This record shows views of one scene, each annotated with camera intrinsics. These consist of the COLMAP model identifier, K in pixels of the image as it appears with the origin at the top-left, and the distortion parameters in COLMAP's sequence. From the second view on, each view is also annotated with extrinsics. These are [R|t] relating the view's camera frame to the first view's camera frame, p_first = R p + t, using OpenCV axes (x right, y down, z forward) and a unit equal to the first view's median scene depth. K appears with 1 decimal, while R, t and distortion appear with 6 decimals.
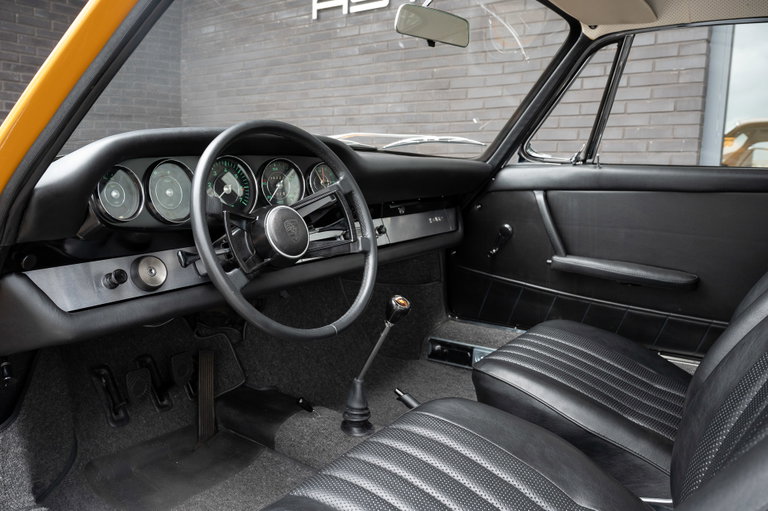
lens RADIAL K [[603.5, 0, 393.9], [0, 603.5, 254.8], [0, 0, 1]] dist [-0.008061, 0.008037]
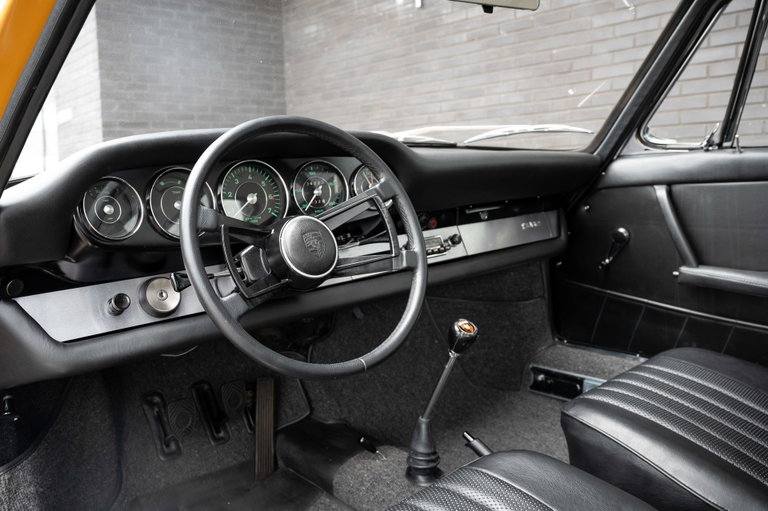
lens RADIAL K [[652.6, 0, 389.1], [0, 652.6, 257.9], [0, 0, 1]] dist [-0.001792, -0.004497]
pose [[0.976211, -0.018176, -0.216061, 0.086113], [0.016177, 0.999808, -0.011016, -0.007211], [0.216220, 0.007259, 0.976318, 0.090234]]
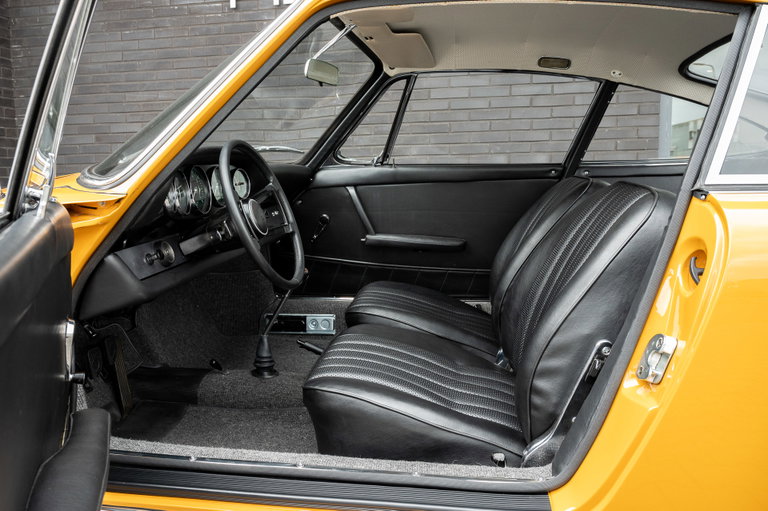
lens RADIAL K [[651.9, 0, 352.5], [0, 651.9, 257.6], [0, 0, 1]] dist [-0.006435, 0.025195]
pose [[0.905240, -0.086424, 0.416019, -0.414422], [0.092979, 0.995658, 0.004519, 0.047447], [-0.414603, 0.034590, 0.909345, -0.325344]]
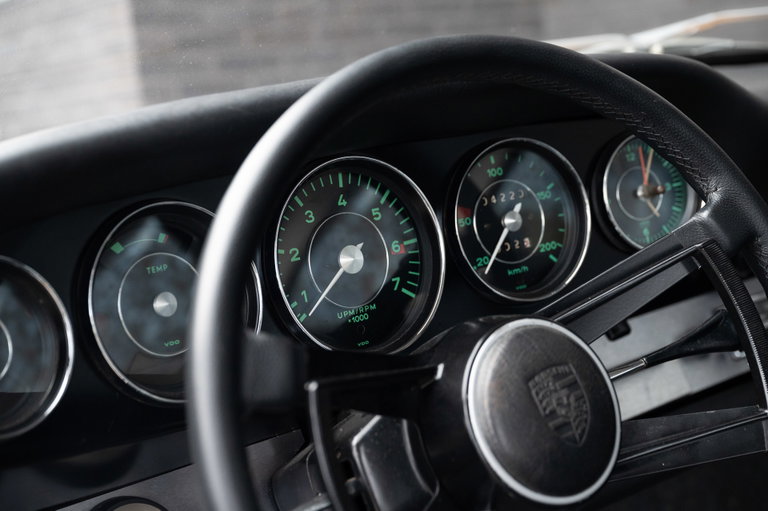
lens RADIAL K [[1195.2, 0, 379.7], [0, 1195.2, 257.5], [0, 0, 1]] dist [0.036161, 0.000000]
pose [[0.946192, -0.071067, -0.315706, -0.042862], [0.072383, 0.997348, -0.007571, -0.075252], [0.315406, -0.015688, 0.948827, 0.287071]]
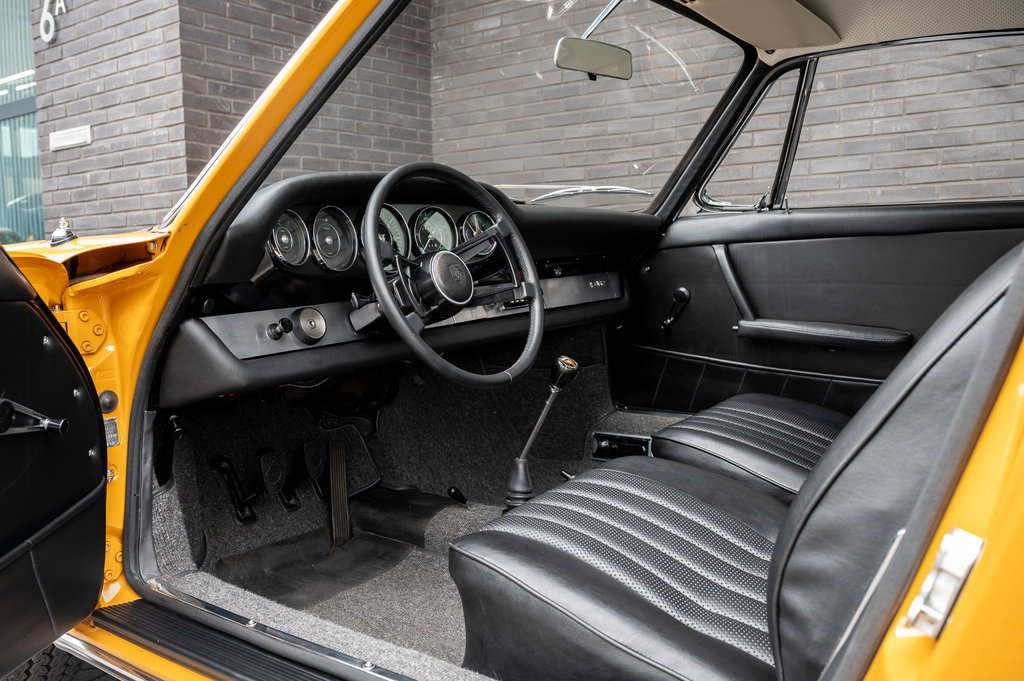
lens RADIAL K [[869.2, 0, 507.4], [0, 869.2, 330.7], [0, 0, 1]] dist [-0.006435, 0.025195]
pose [[0.999250, -0.036529, -0.012860, -0.049758], [0.035722, 0.997669, -0.058141, 0.085453], [0.014954, 0.057638, 0.998226, -0.240198]]
